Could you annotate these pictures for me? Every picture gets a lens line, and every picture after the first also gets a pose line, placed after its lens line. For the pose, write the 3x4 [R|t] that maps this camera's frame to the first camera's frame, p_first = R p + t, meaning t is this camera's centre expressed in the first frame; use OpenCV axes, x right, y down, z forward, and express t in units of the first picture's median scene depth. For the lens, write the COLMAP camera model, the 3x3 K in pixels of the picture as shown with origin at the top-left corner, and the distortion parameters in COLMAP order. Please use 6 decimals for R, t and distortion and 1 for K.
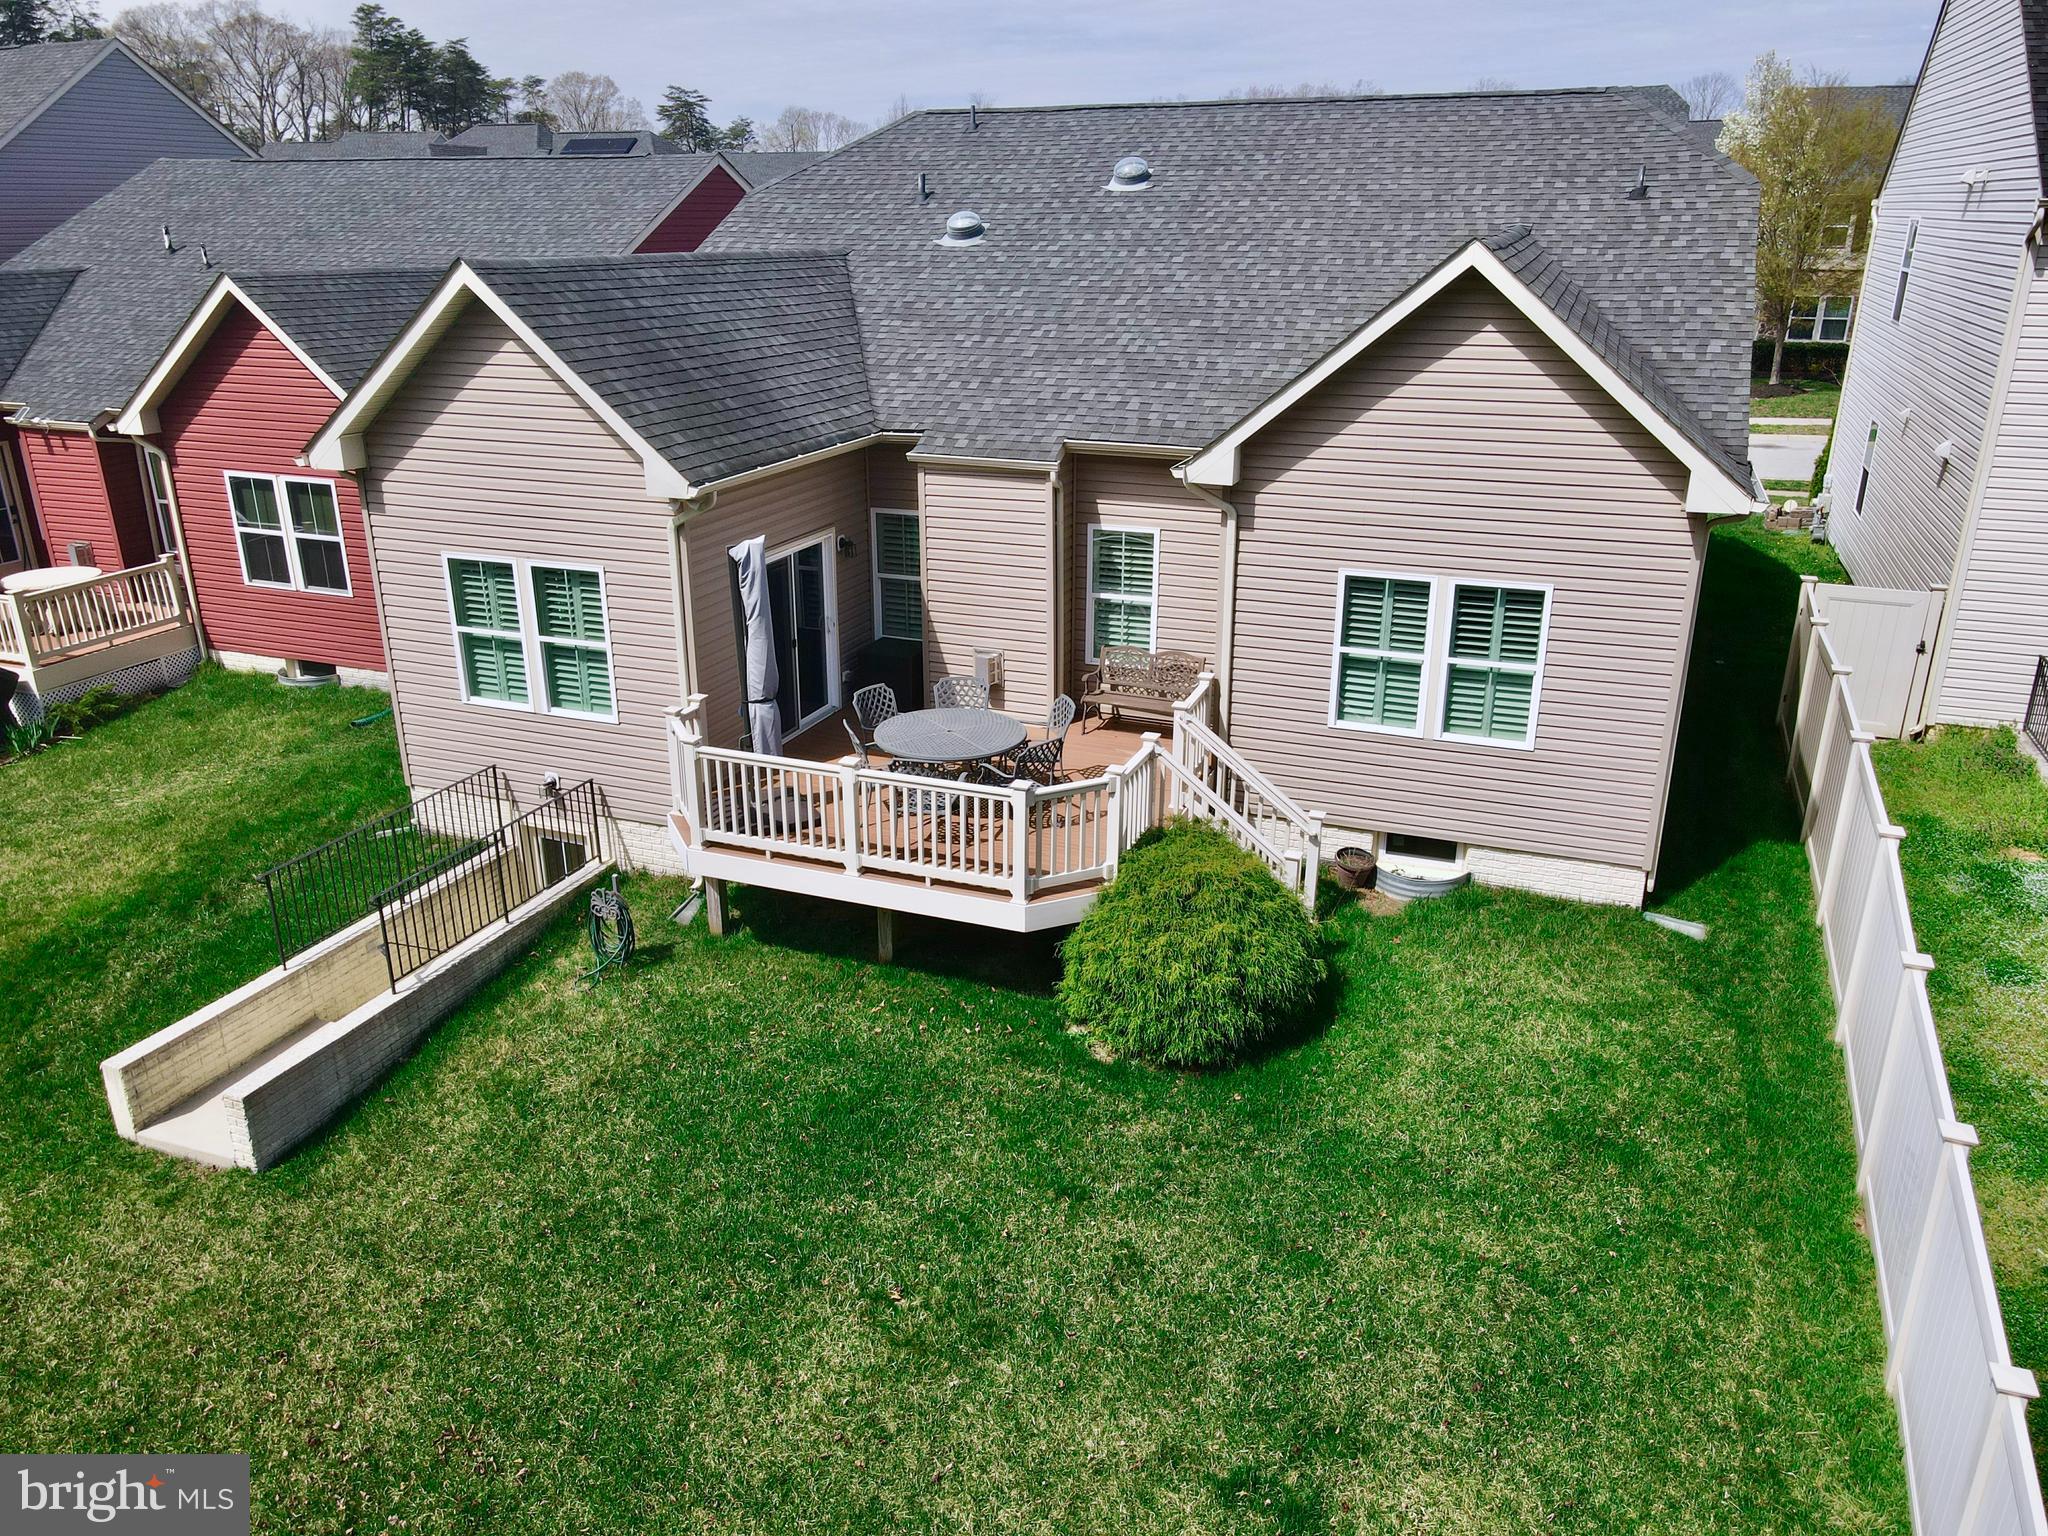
lens RADIAL K [[1489.1, 0, 1017.7], [0, 1489.1, 770.9], [0, 0, 1]] dist [0.002266, 0.027959]
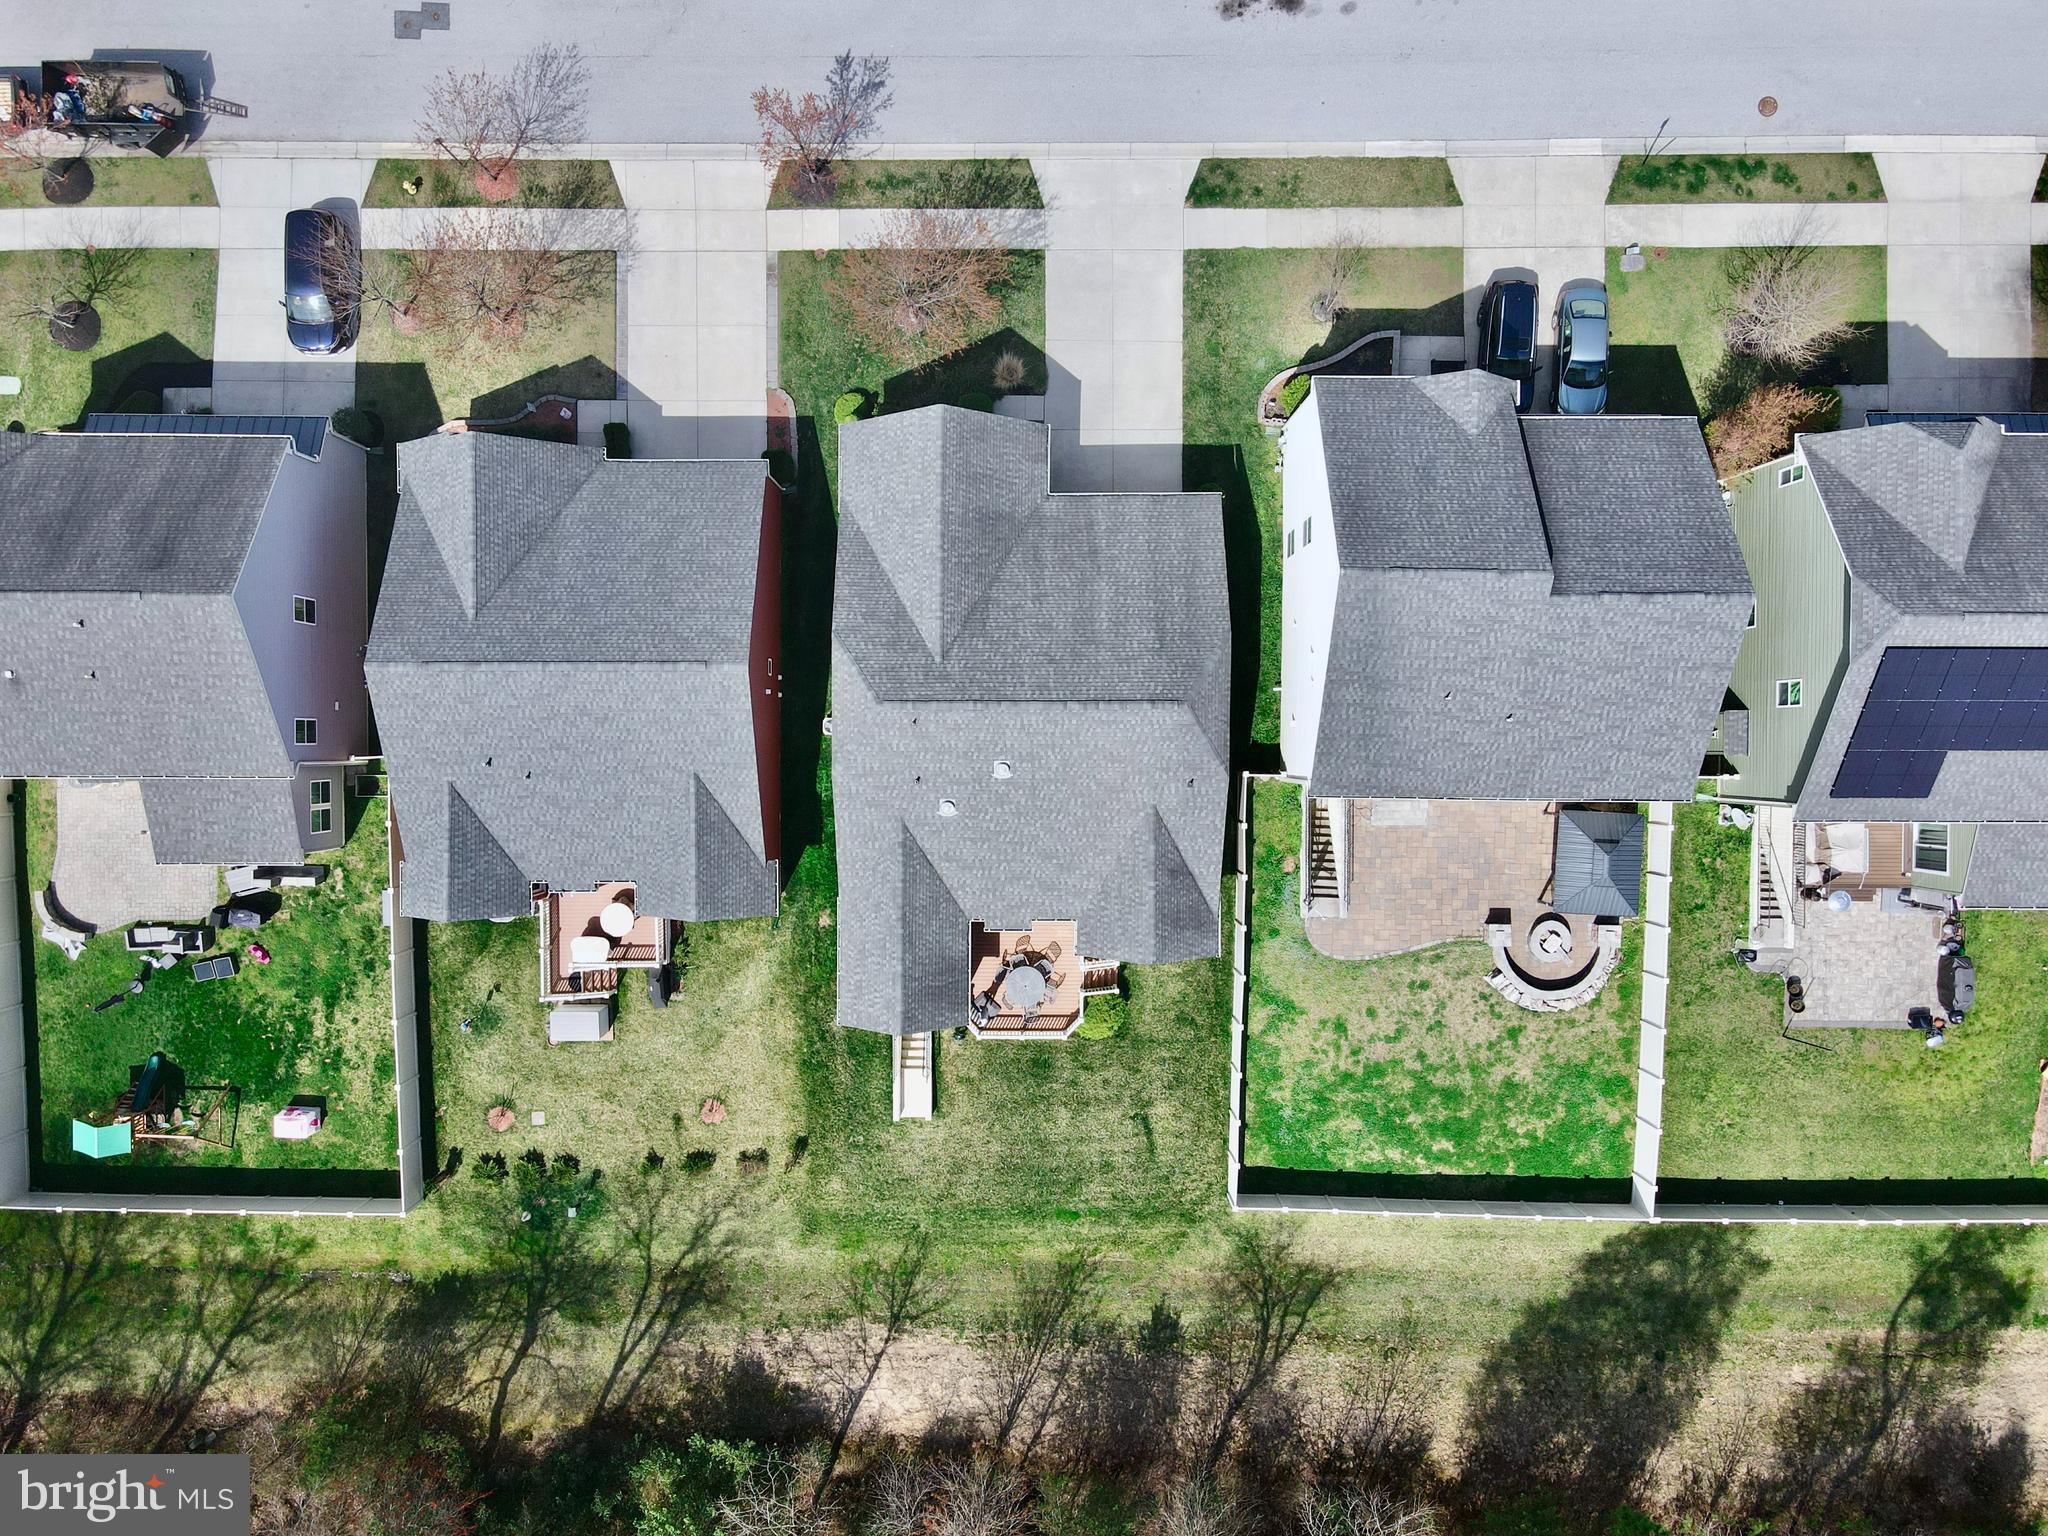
lens RADIAL K [[1489.1, 0, 1017.7], [0, 1489.1, 770.9], [0, 0, 1]] dist [0.002266, 0.027959]
pose [[0.932603, -0.360676, -0.012794, 0.253489], [0.139473, 0.327488, 0.934505, -5.156243], [-0.332863, -0.873307, 0.355721, 0.164404]]
